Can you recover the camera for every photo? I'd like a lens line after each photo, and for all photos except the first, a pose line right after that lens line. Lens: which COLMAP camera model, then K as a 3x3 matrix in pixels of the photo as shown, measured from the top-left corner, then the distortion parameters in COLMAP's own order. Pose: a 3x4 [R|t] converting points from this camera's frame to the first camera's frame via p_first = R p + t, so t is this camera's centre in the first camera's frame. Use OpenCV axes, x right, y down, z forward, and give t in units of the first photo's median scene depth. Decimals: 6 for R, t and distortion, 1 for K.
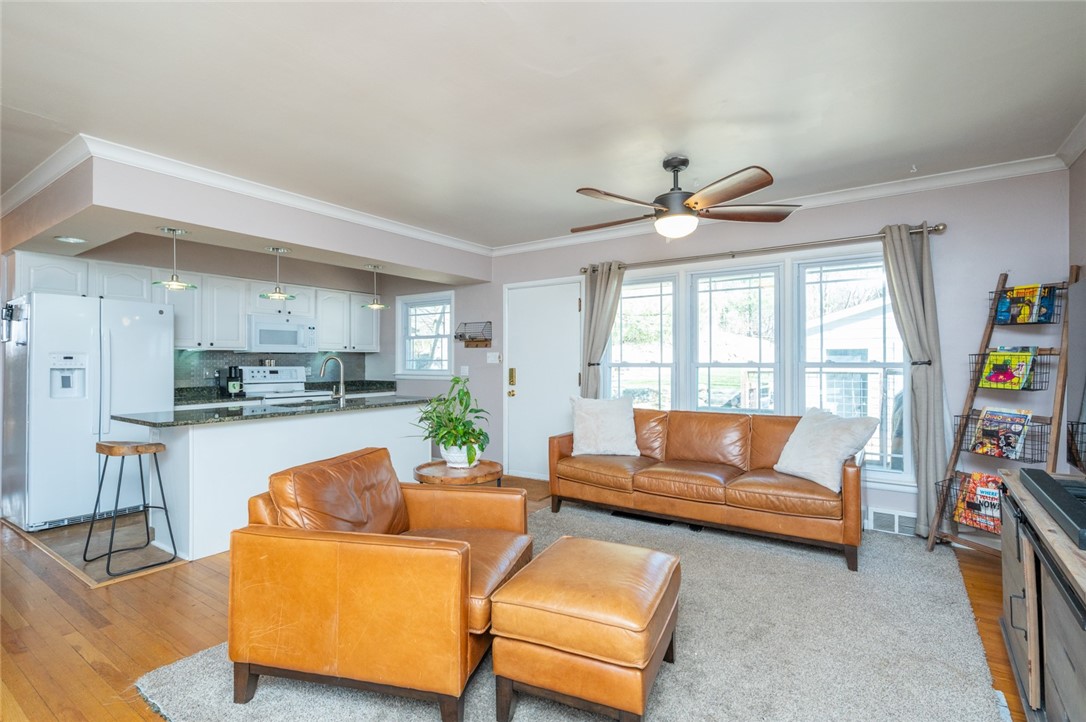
lens RADIAL K [[512.2, 0, 550.5], [0, 512.2, 359.6], [0, 0, 1]] dist [0.003834, 0.000177]
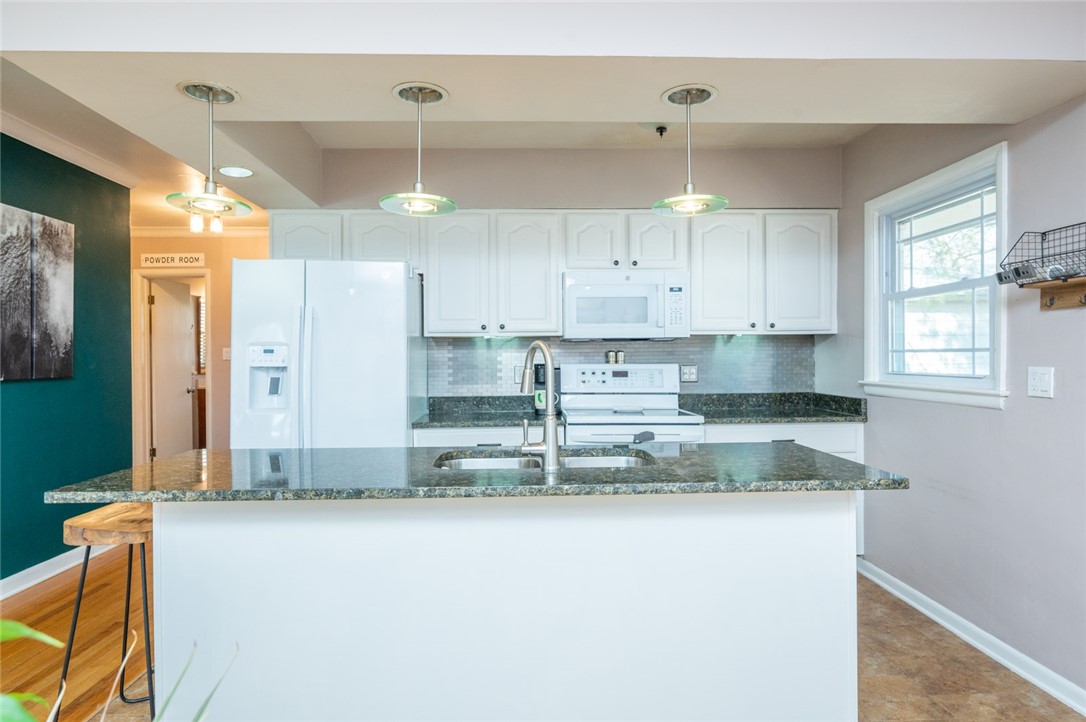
lens RADIAL K [[638.5, 0, 539.3], [0, 638.5, 357.3], [0, 0, 1]] dist [-0.000862, -0.001397]
pose [[0.576200, 0.001355, -0.817308, -0.021814], [0.007828, 0.999944, 0.007177, 0.000559], [0.817272, -0.010533, 0.576156, 0.501661]]
